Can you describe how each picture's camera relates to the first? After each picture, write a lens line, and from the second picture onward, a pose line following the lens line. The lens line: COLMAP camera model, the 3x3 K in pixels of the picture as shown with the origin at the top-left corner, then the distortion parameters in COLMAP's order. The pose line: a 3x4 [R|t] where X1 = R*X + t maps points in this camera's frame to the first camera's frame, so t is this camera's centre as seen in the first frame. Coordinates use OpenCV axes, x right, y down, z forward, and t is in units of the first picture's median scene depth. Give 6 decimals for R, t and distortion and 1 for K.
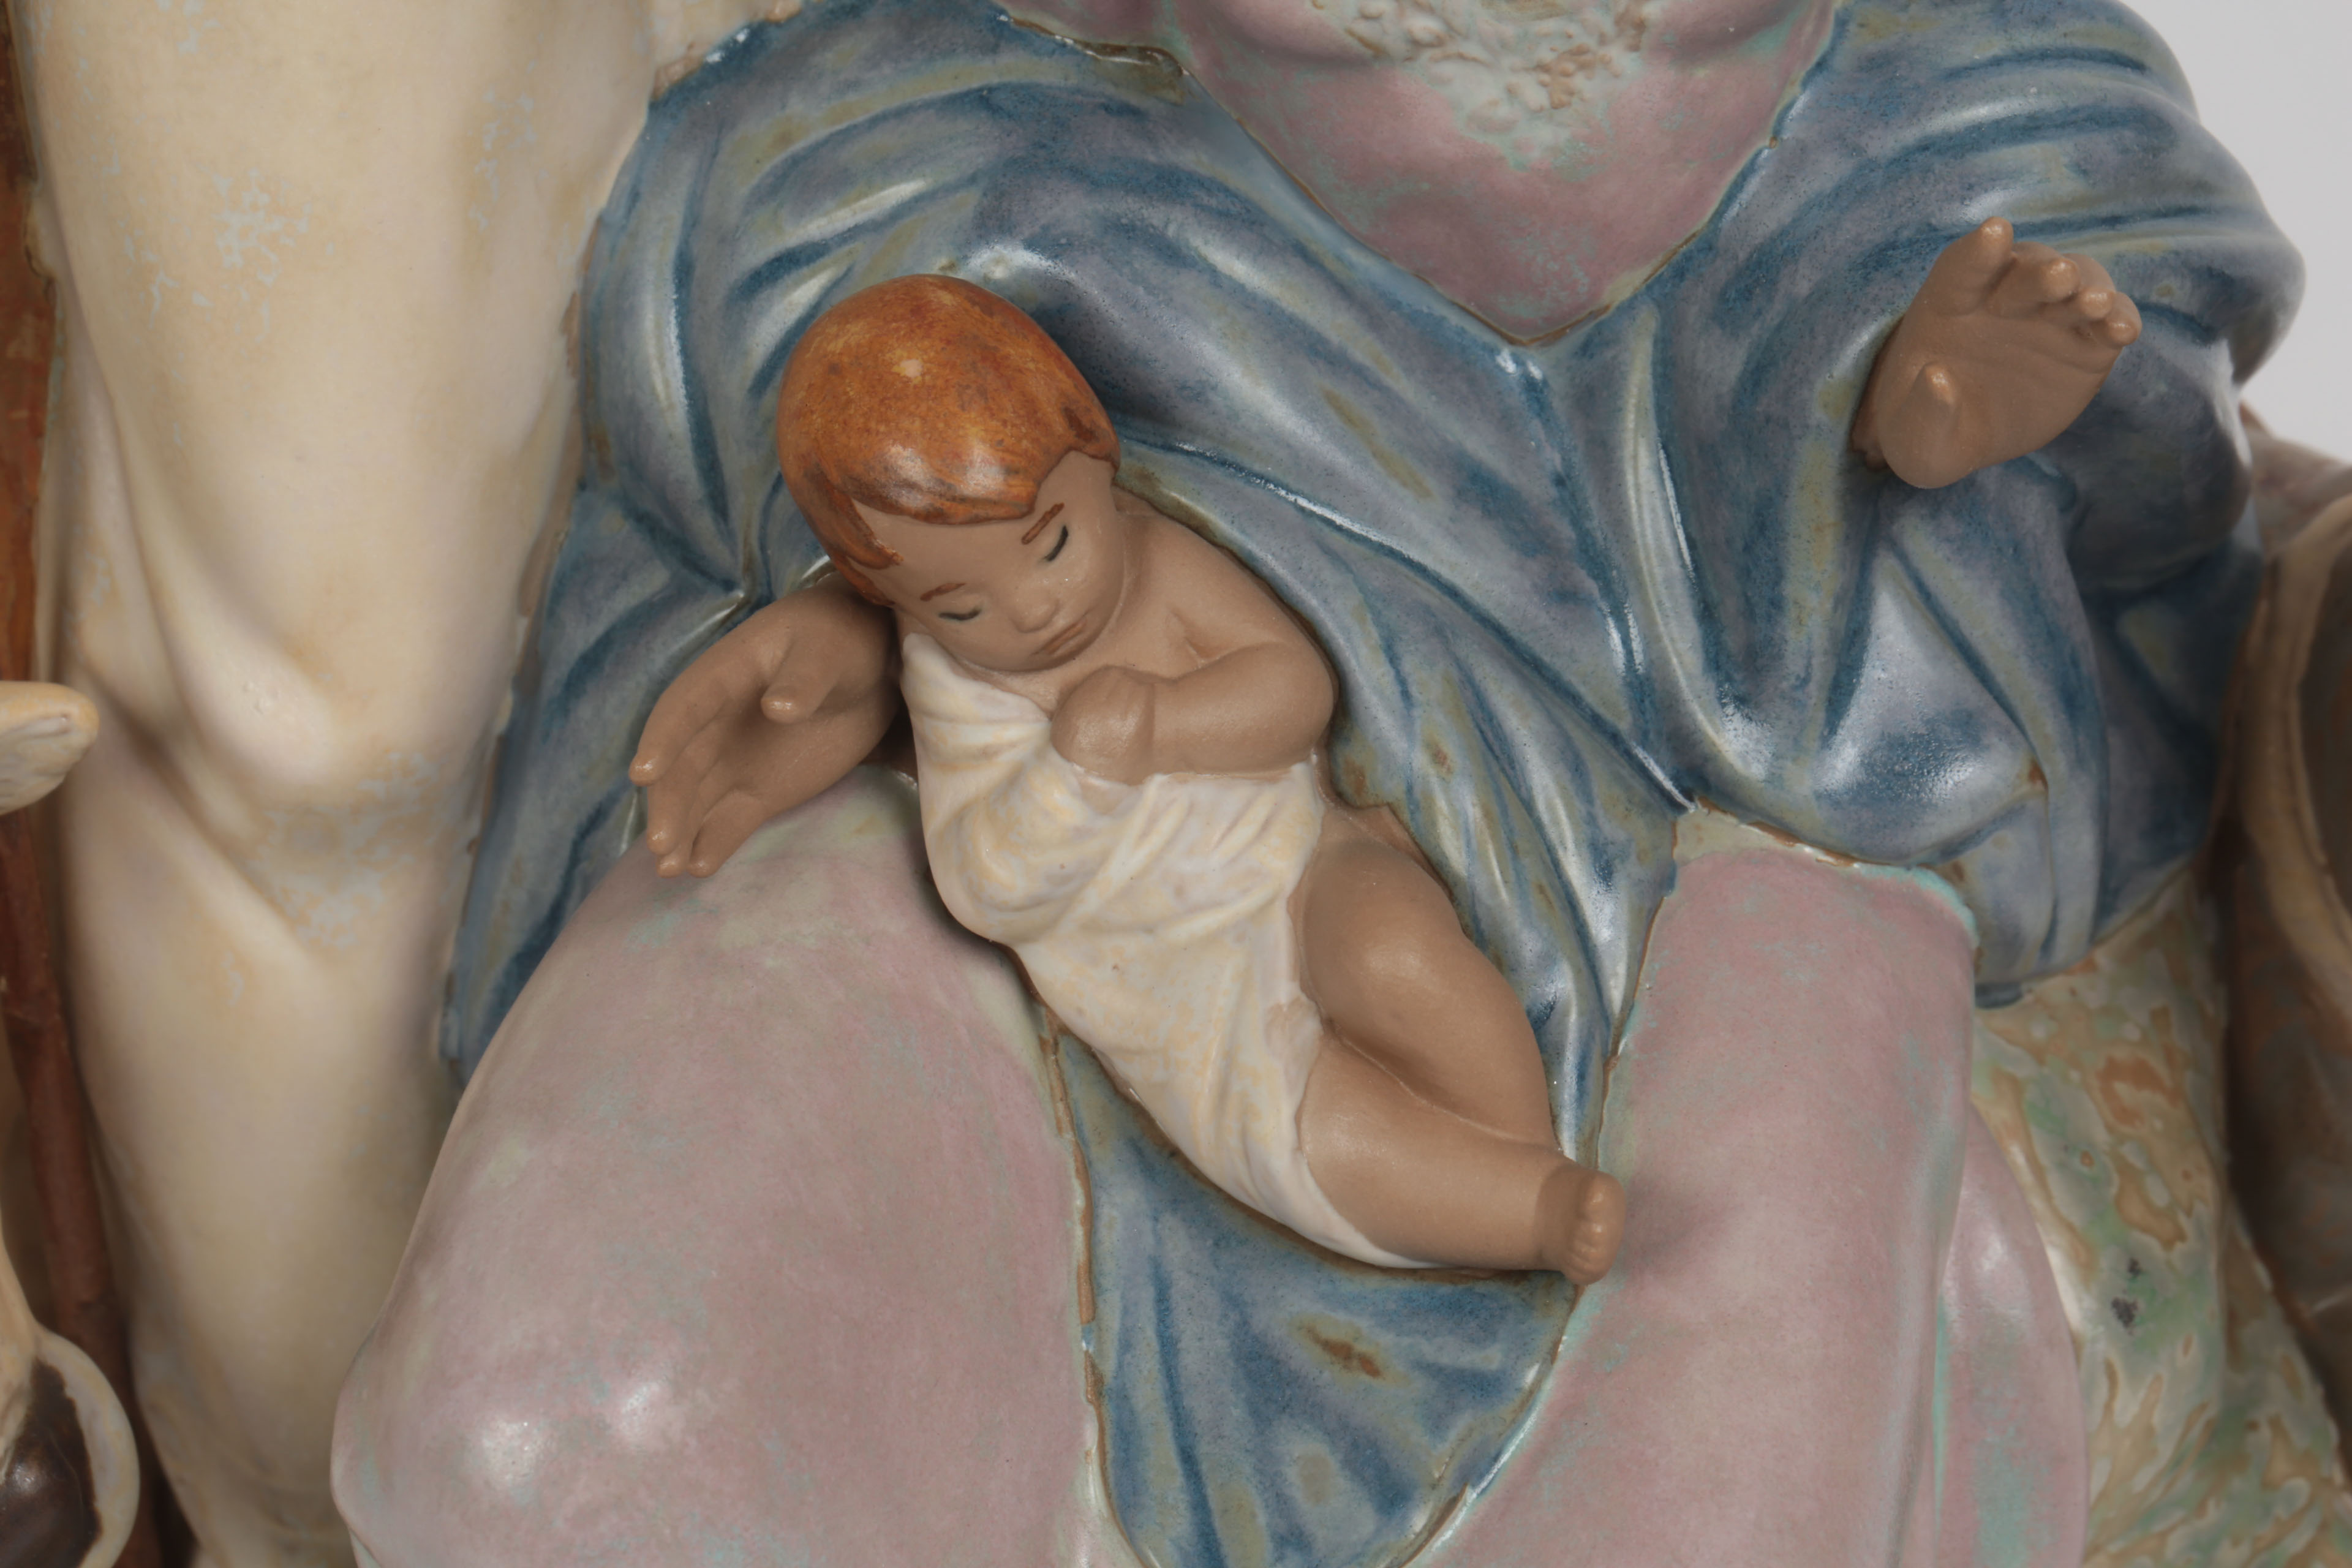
lens RADIAL K [[8112.8, 0, 1175.5], [0, 8112.8, 784.1], [0, 0, 1]] dist [0.014141, 0.000000]
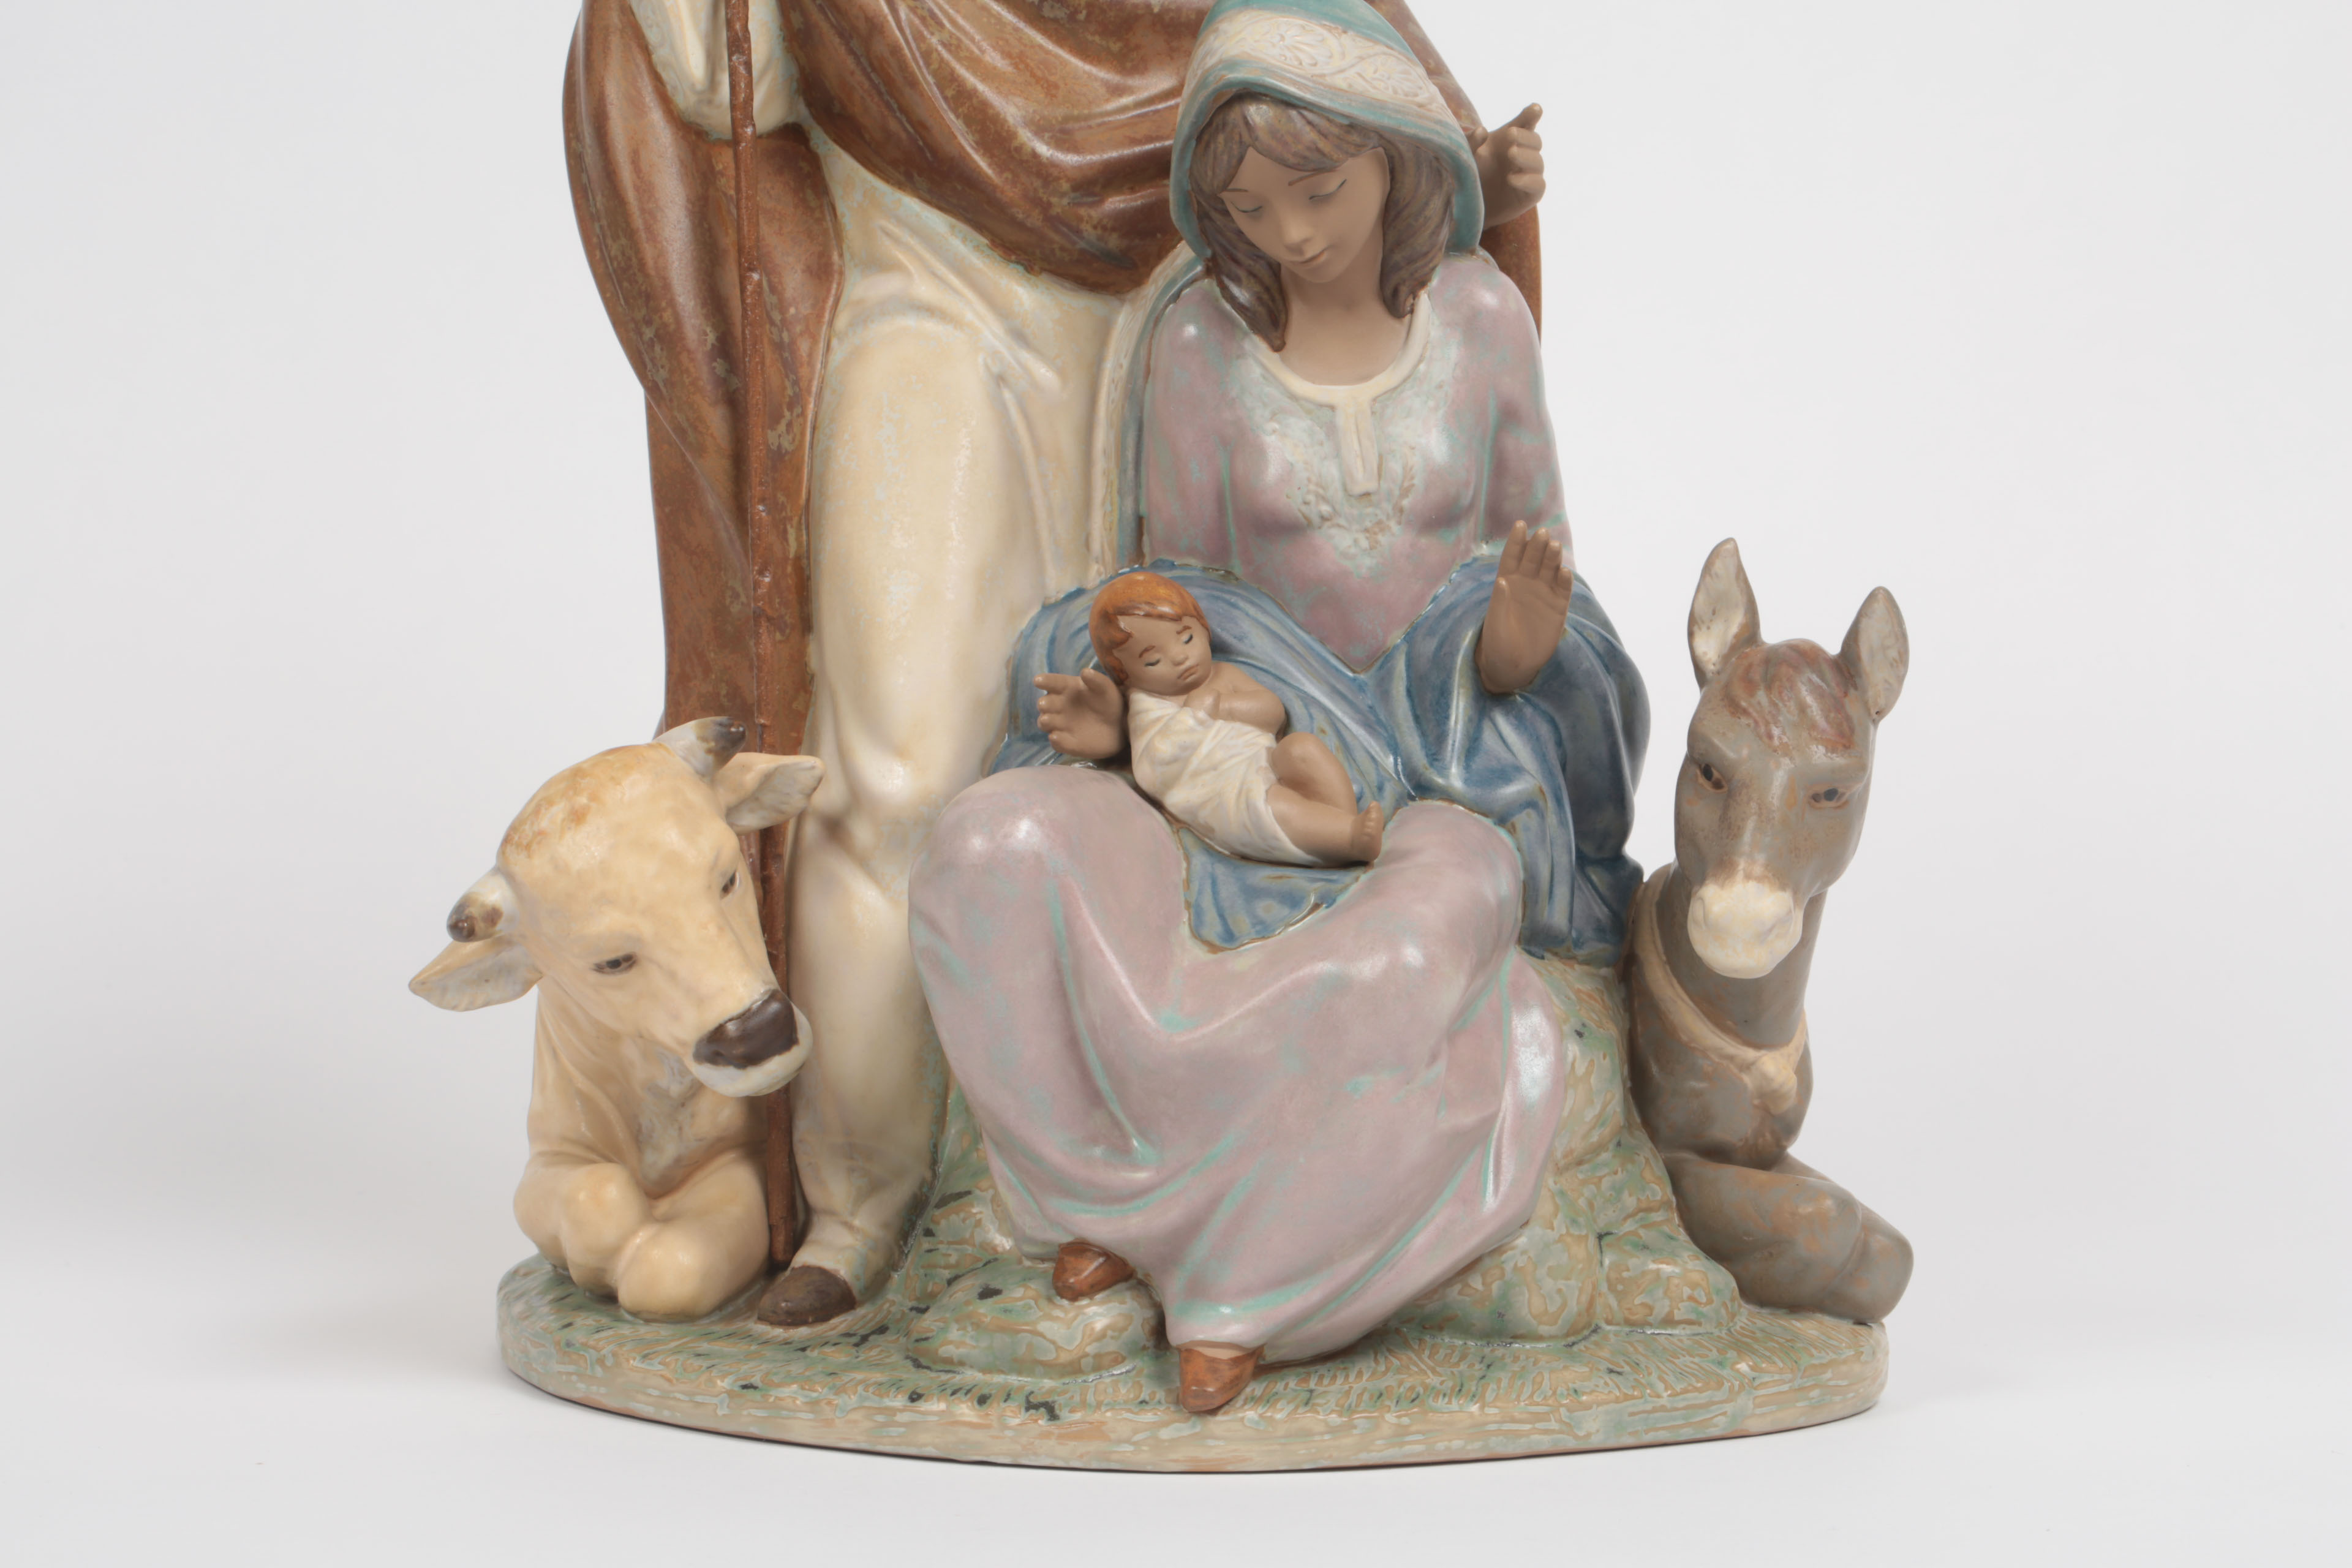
lens RADIAL K [[8112.8, 0, 1176.7], [0, 8112.8, 785.6], [0, 0, 1]] dist [0.014141, 0.000000]
pose [[0.998876, 0.045030, -0.014807, 0.024714], [-0.044399, 0.779351, -0.625013, 1.739700], [-0.016605, 0.624968, 0.780474, -1.143045]]
